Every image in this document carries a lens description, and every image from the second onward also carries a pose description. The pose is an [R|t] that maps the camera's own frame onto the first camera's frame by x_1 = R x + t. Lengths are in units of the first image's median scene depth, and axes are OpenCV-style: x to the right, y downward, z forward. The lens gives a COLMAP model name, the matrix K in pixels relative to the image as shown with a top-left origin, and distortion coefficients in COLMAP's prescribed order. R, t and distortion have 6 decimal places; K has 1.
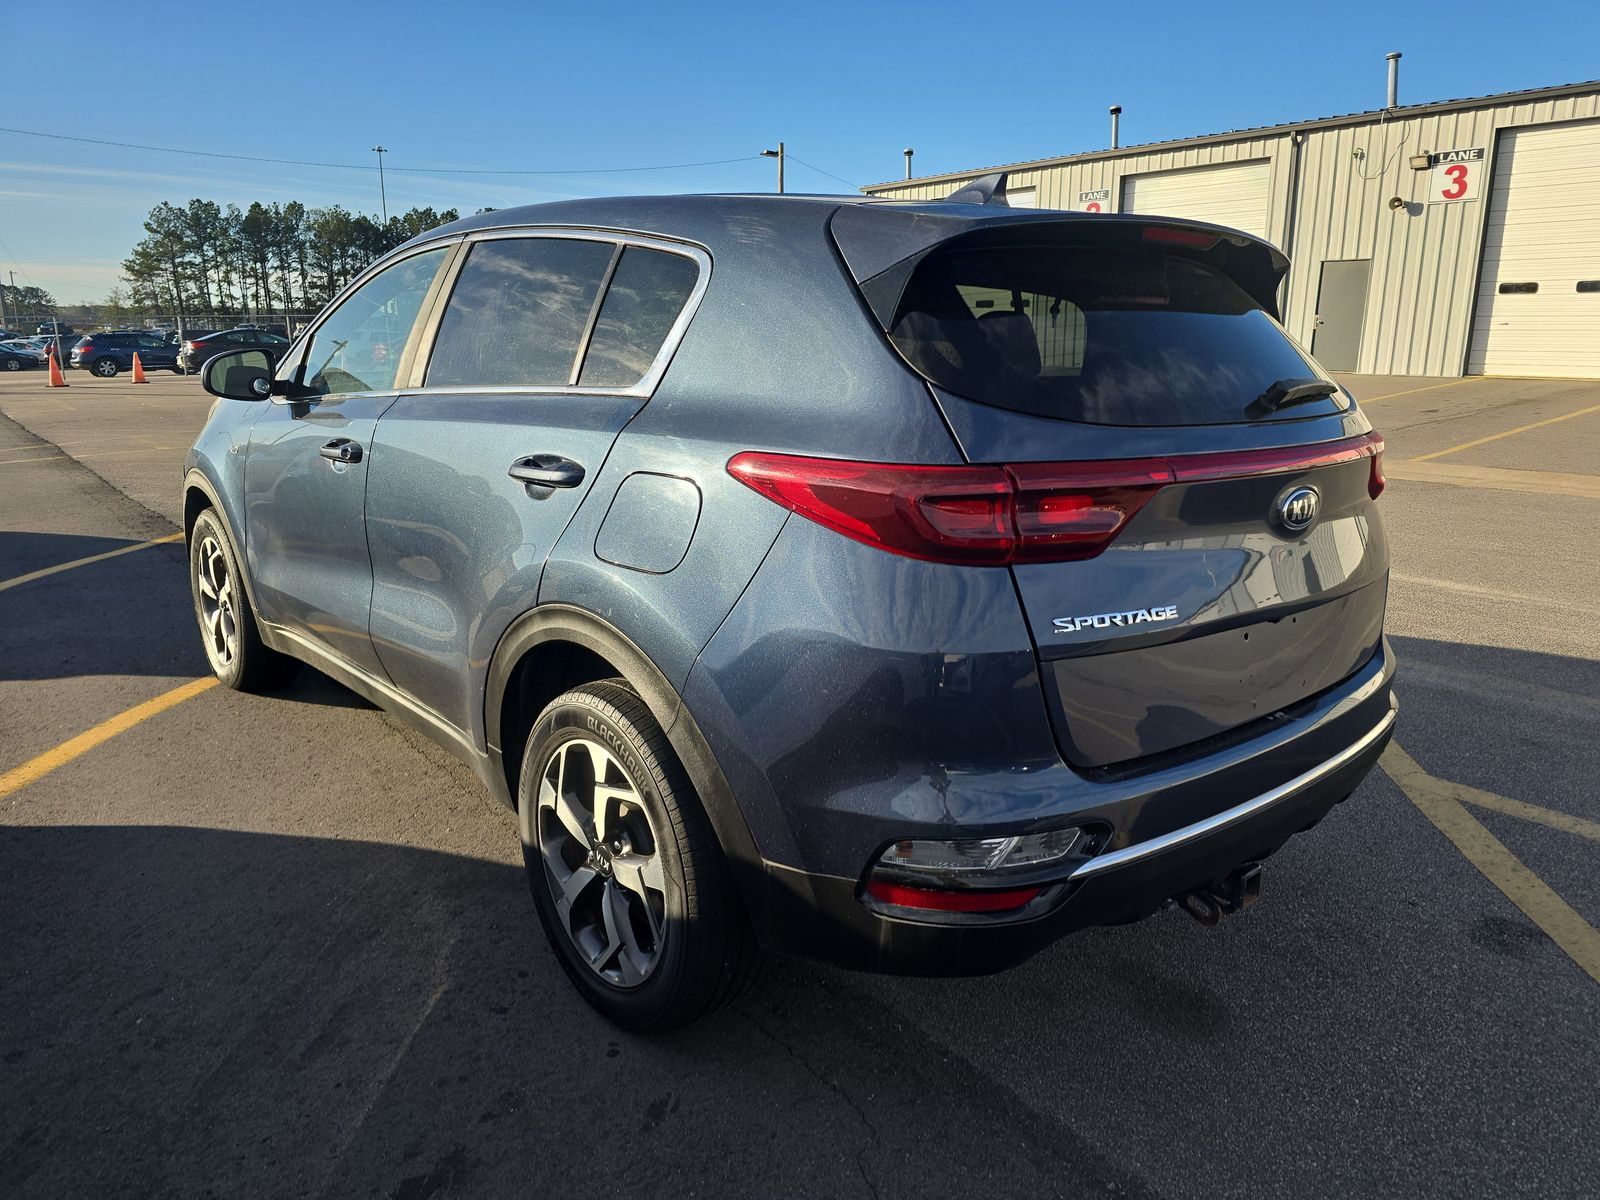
lens RADIAL K [[1087.0, 0, 807.6], [0, 1087.0, 612.7], [0, 0, 1]] dist [0.017816, -0.021848]
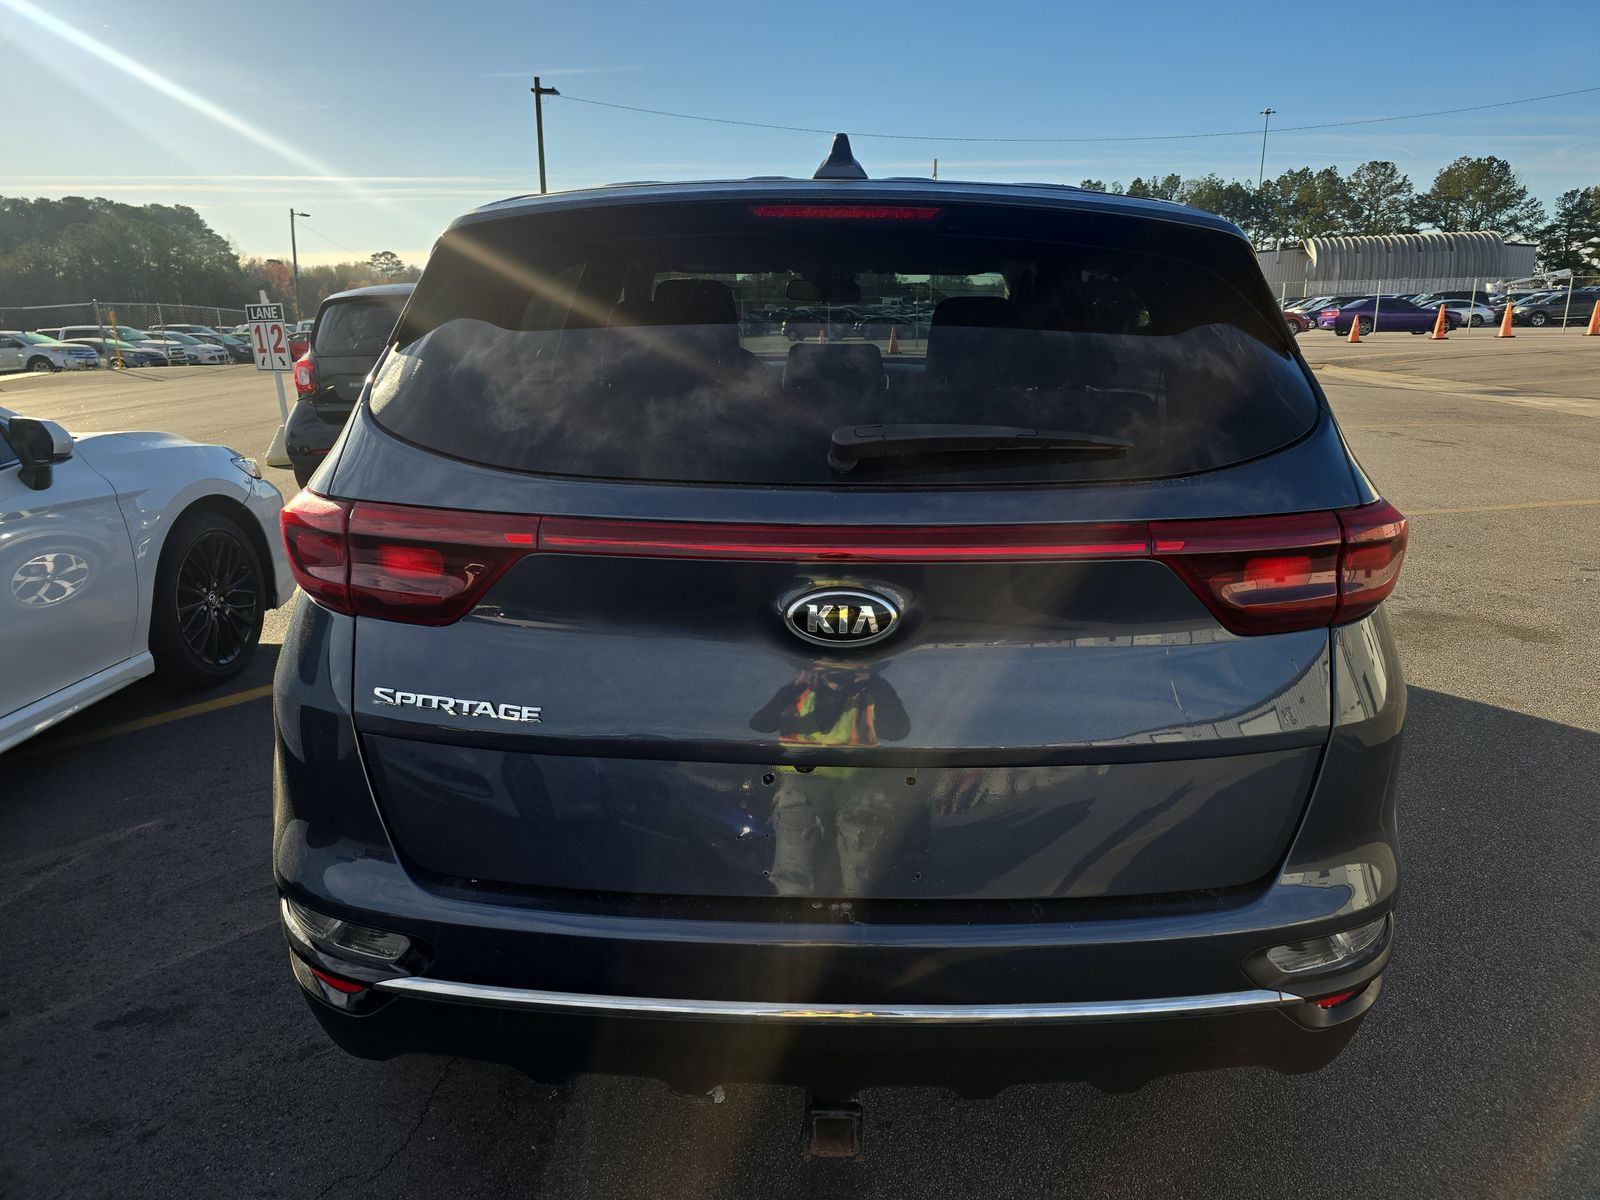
lens RADIAL K [[1087.0, 0, 817.3], [0, 1087.0, 609.6], [0, 0, 1]] dist [0.017816, -0.021848]
pose [[0.730551, 0.177002, -0.659519, 1.005591], [-0.159497, 0.983337, 0.087233, -0.179955], [0.663969, 0.041463, 0.746609, 0.546801]]
